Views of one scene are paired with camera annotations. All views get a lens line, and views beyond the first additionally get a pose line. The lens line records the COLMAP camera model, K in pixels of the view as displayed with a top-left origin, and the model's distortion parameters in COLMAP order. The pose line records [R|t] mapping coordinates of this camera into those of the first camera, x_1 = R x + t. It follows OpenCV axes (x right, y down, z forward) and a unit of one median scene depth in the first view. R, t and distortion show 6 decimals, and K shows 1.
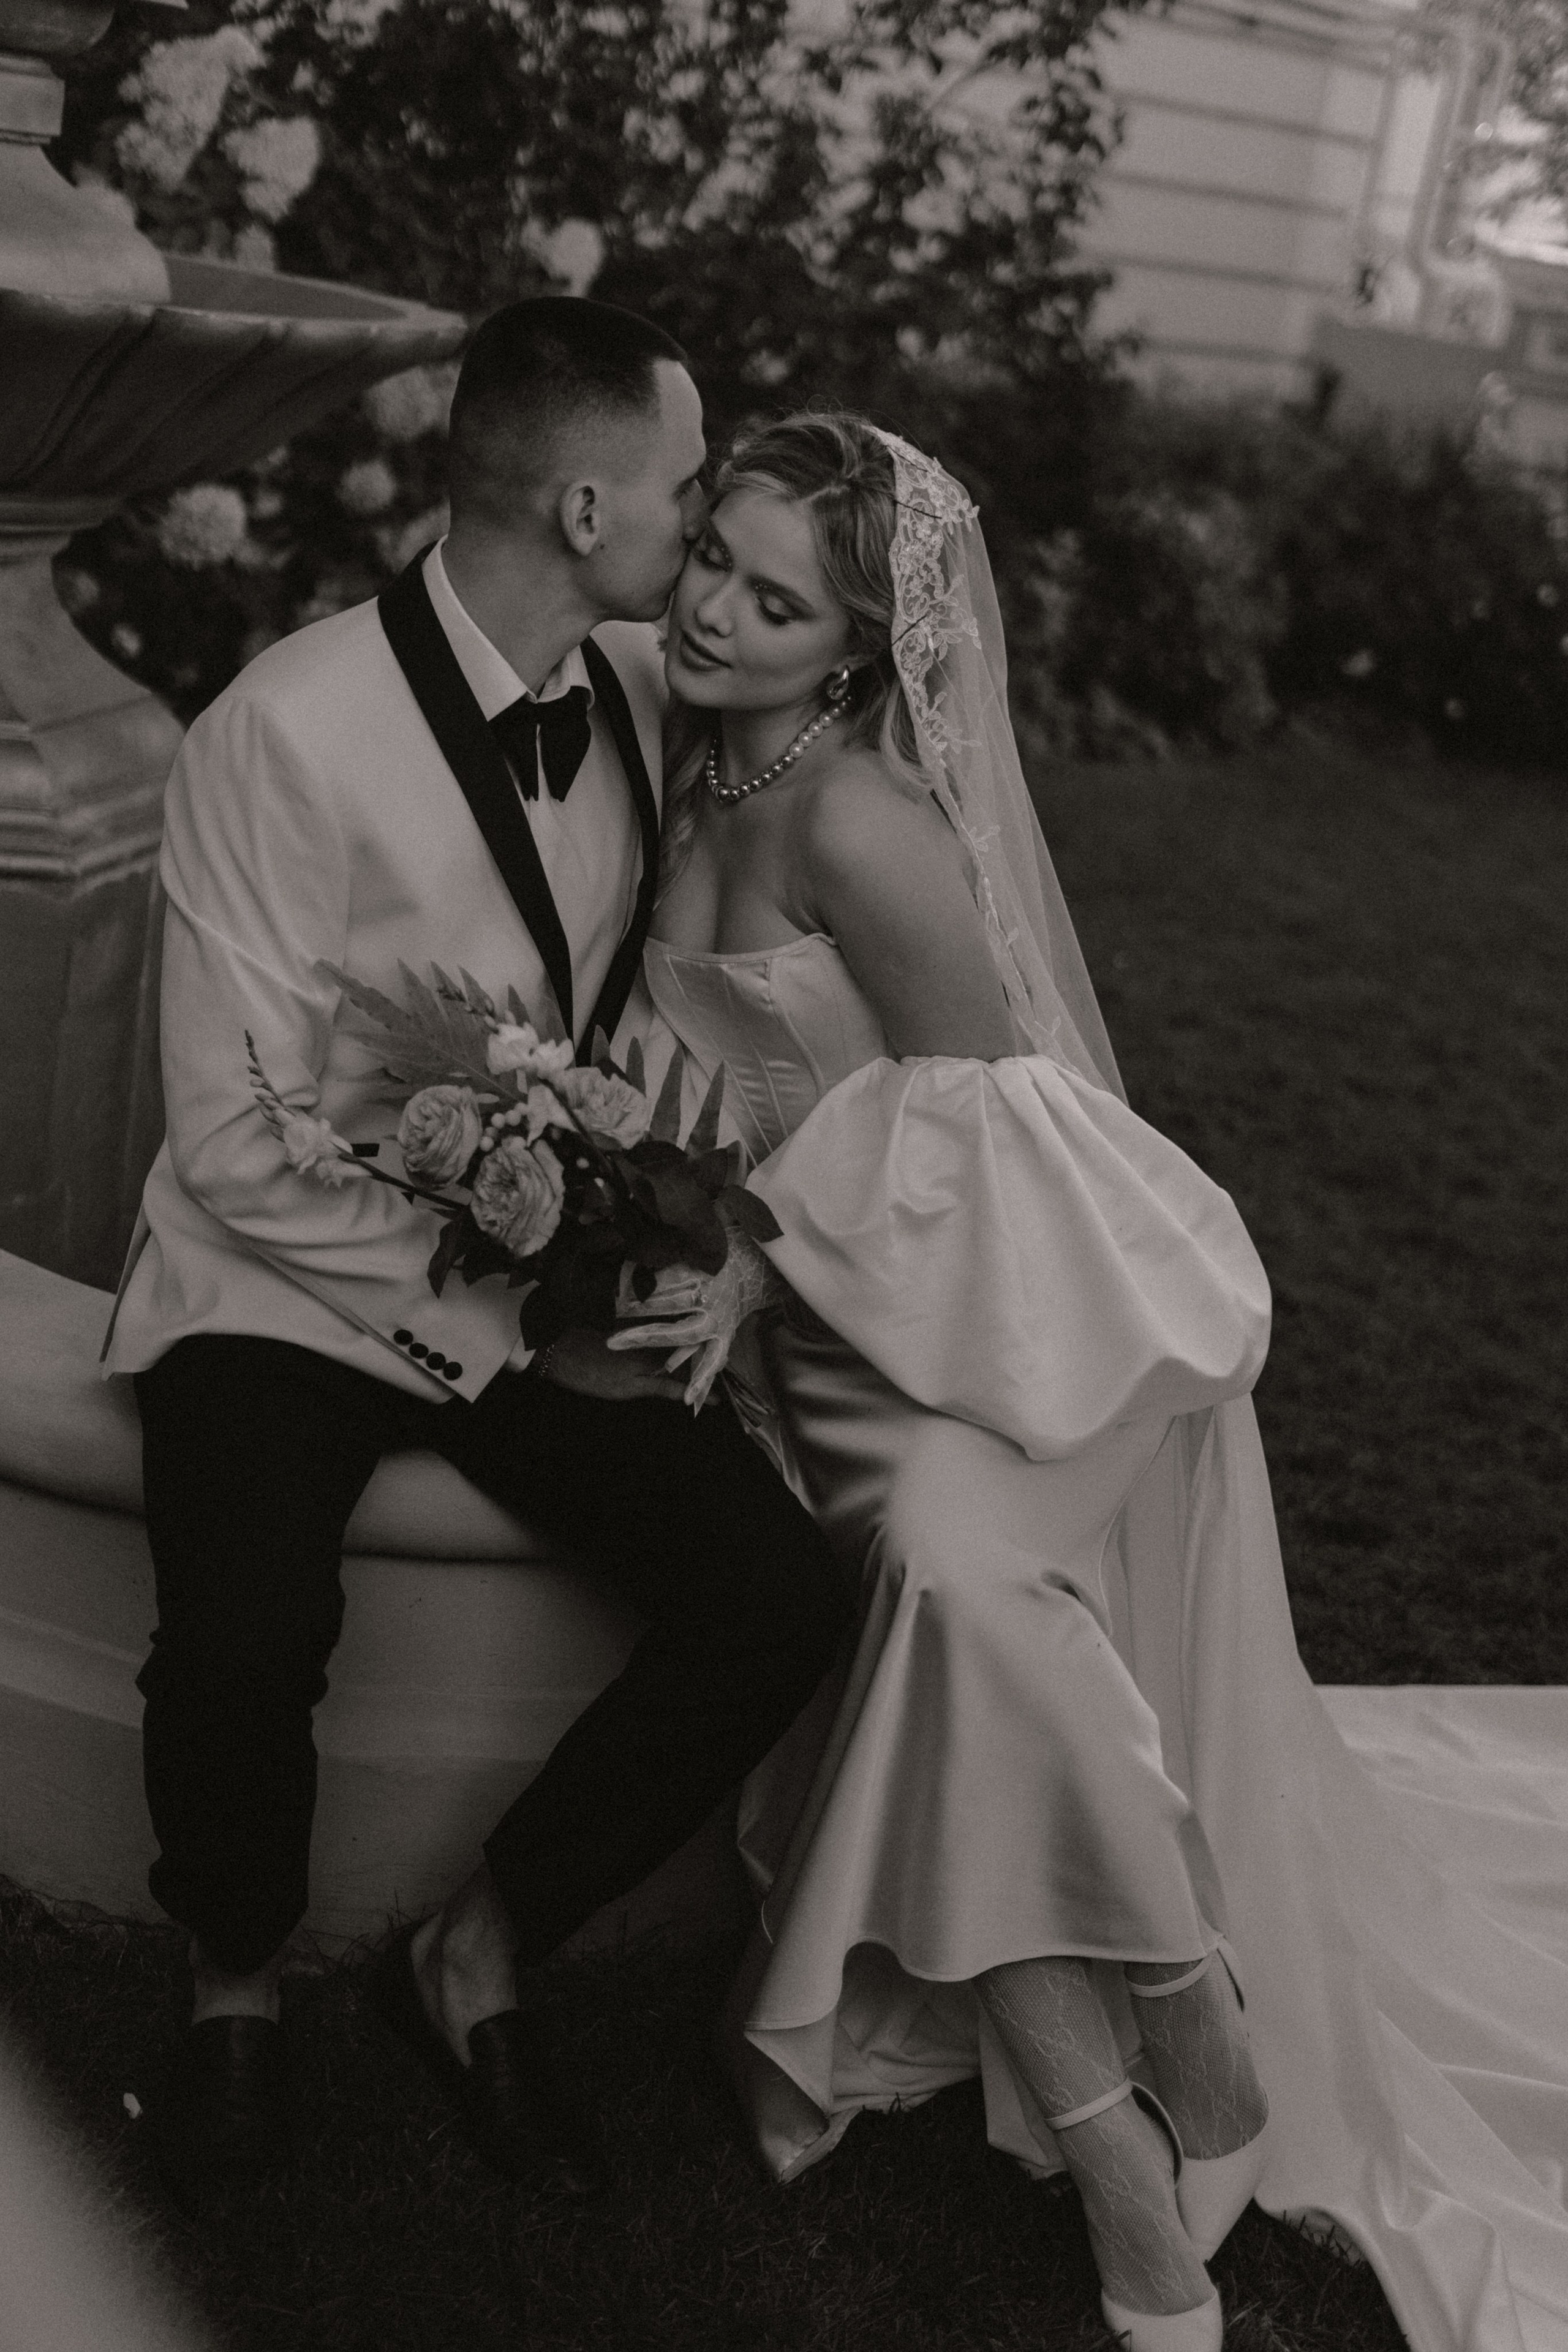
lens RADIAL K [[3422.3, 0, 784.5], [0, 3422.3, 1161.3], [0, 0, 1]] dist [-0.011805, 0.034314]
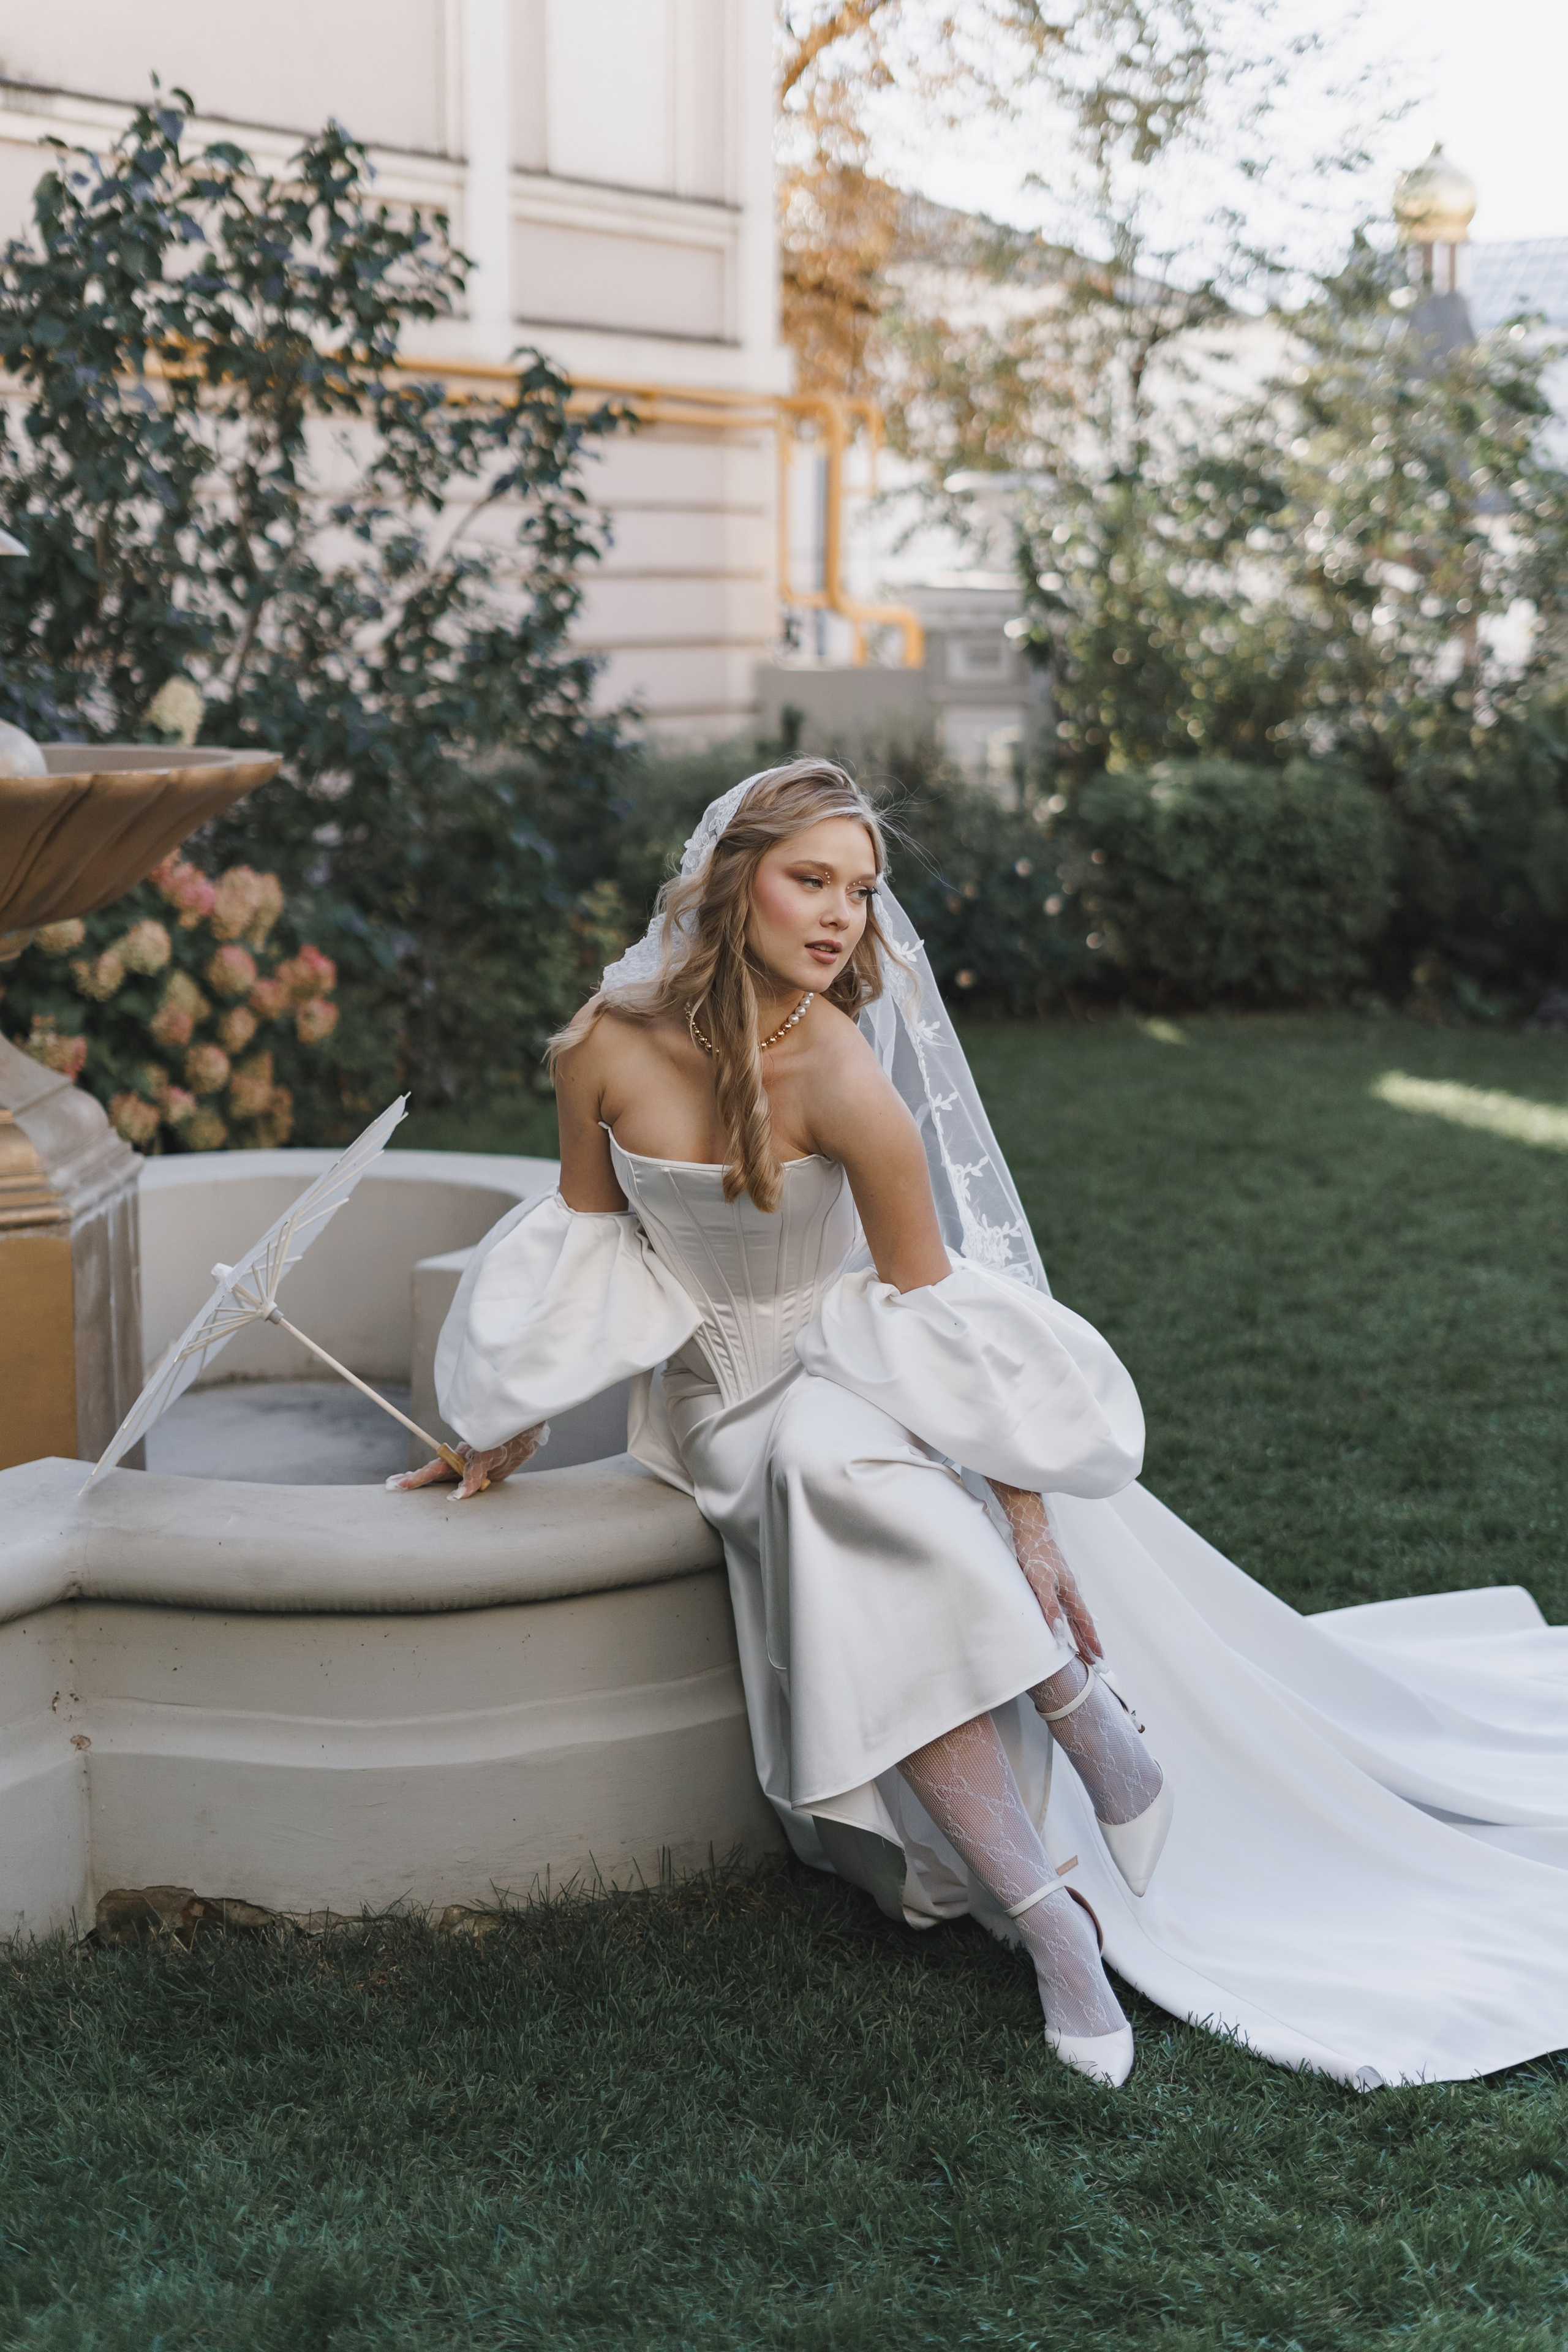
lens RADIAL K [[3394.6, 0, 788.5], [0, 3394.6, 1156.2], [0, 0, 1]] dist [-0.006399, 0.014936]
pose [[0.971722, -0.181515, 0.151025, -0.067637], [0.197183, 0.975646, -0.096091, 0.035062], [-0.129905, 0.123153, 0.983849, -0.146432]]
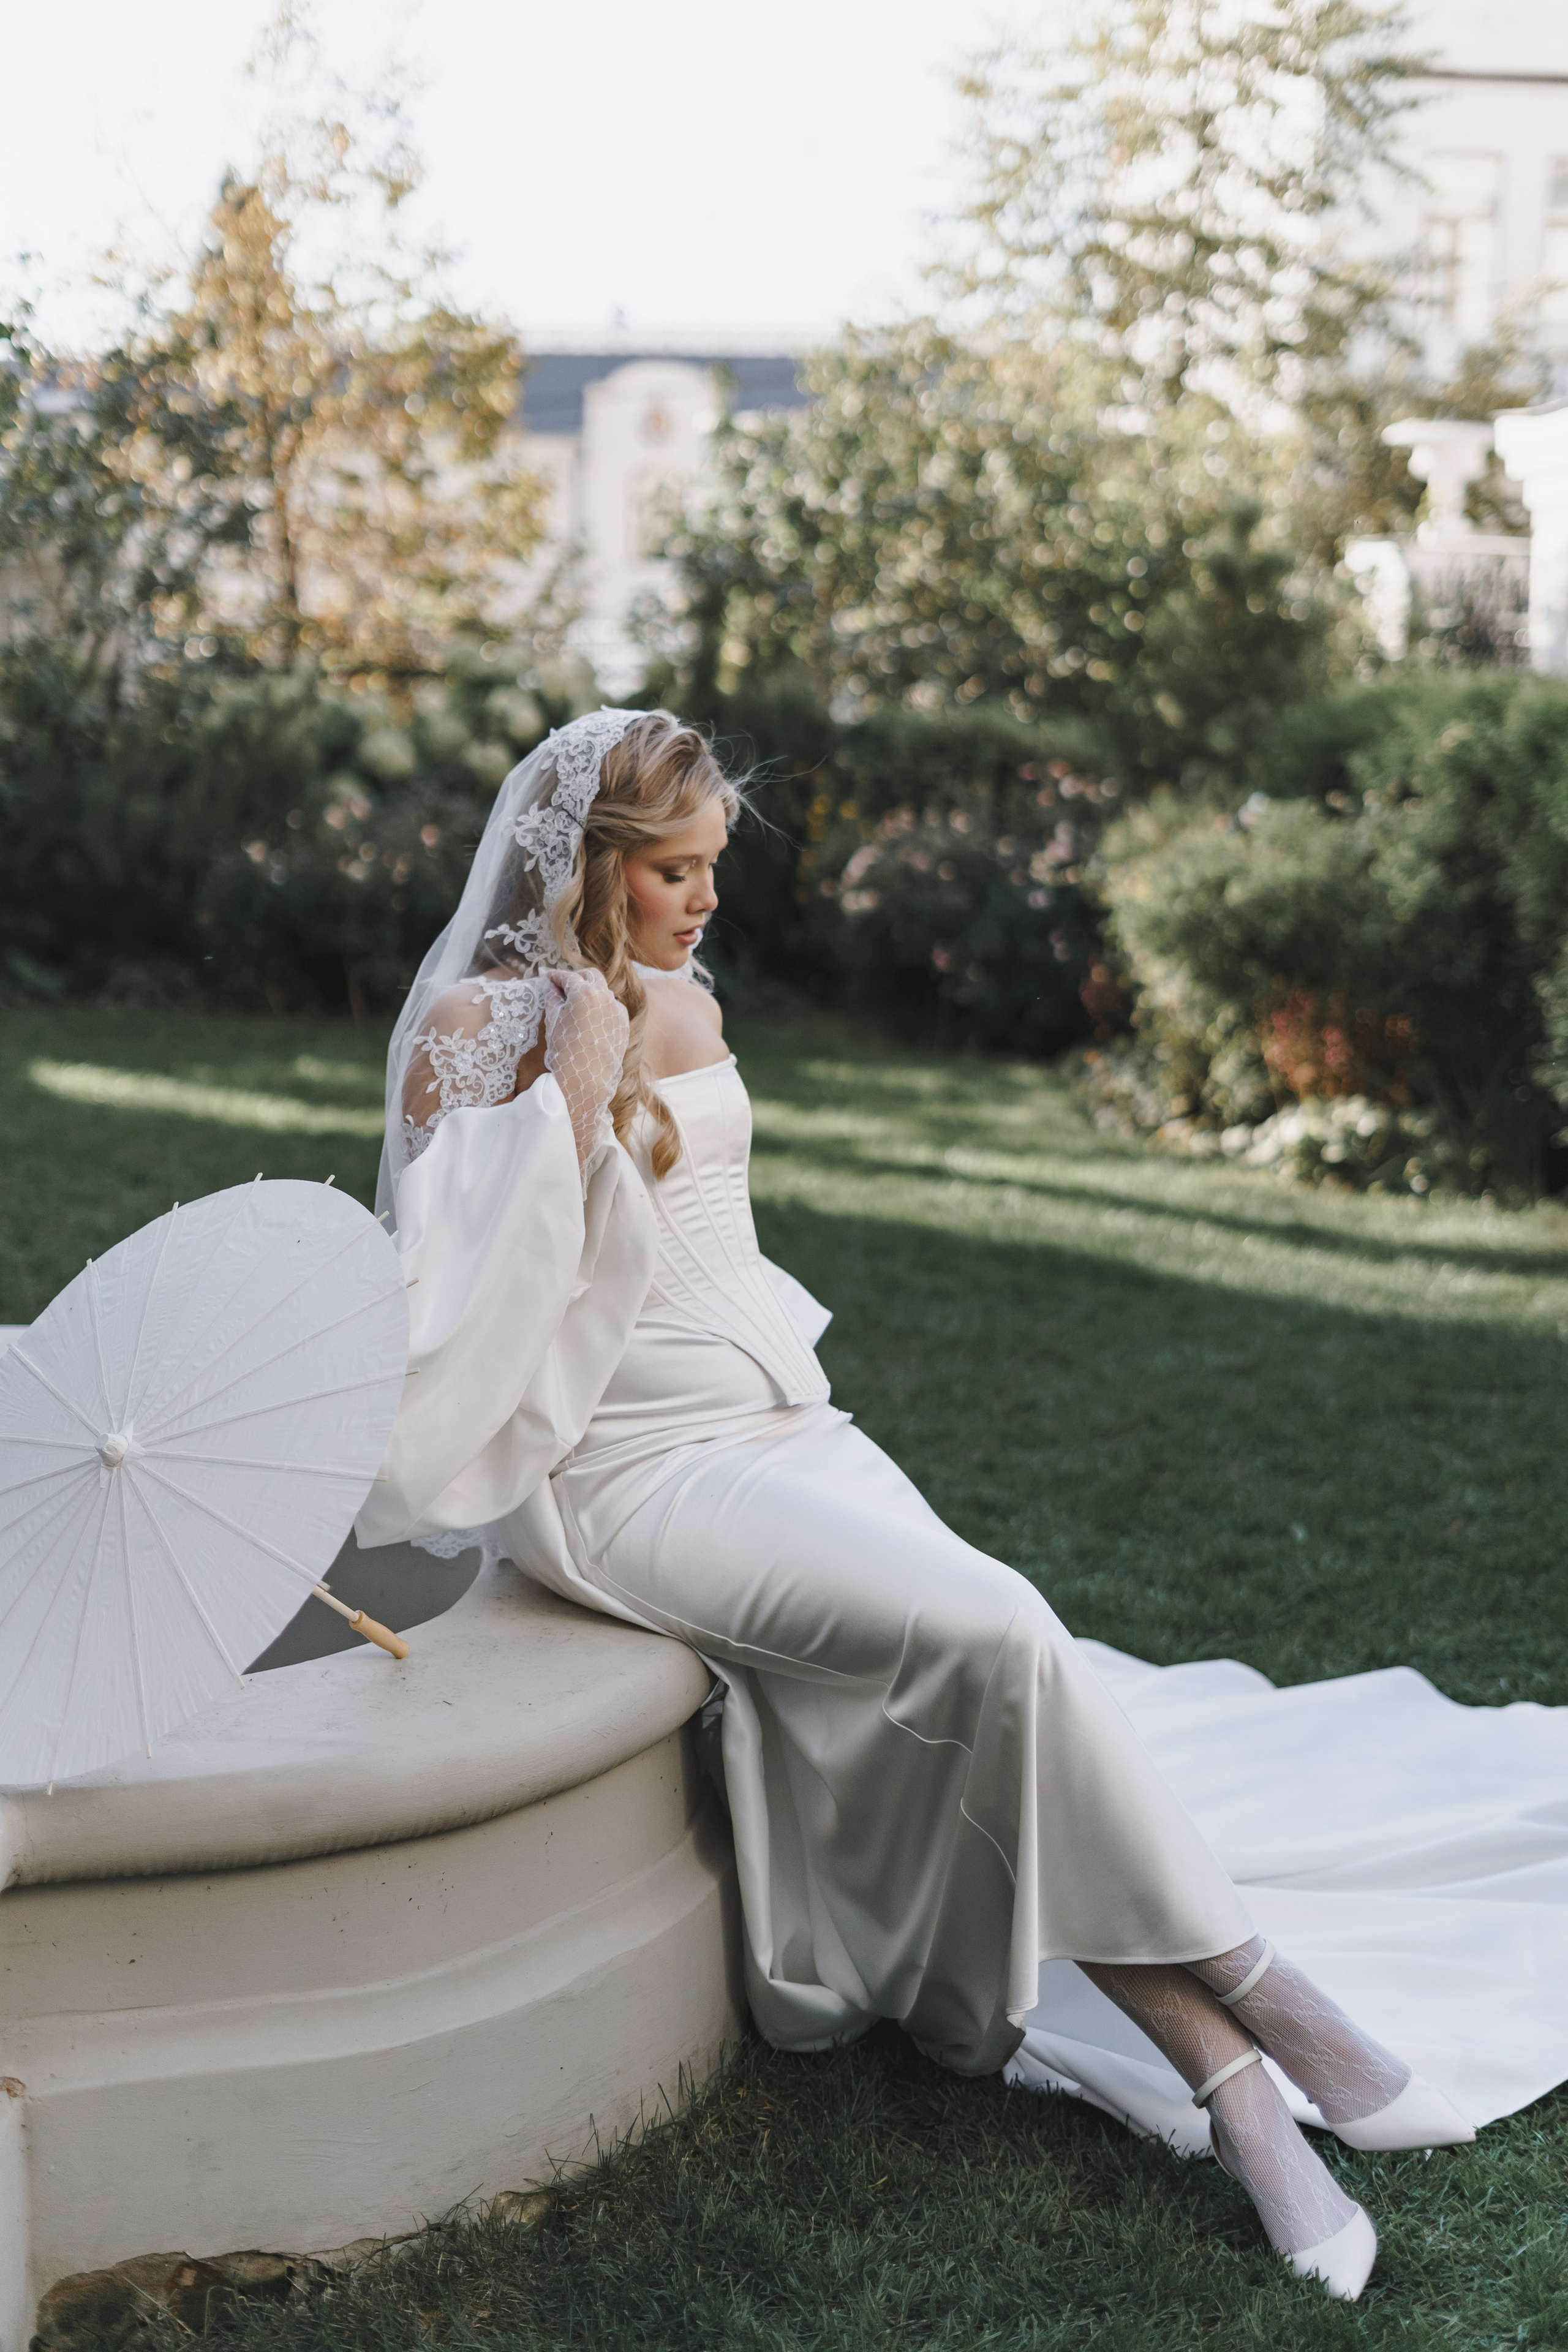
lens RADIAL K [[3422.3, 0, 784.5], [0, 3422.3, 1161.3], [0, 0, 1]] dist [-0.011805, 0.034314]
pose [[0.732180, -0.247479, 0.634560, -0.264484], [0.279734, 0.958715, 0.051132, -0.043011], [-0.621016, 0.140070, 0.771180, 0.031558]]
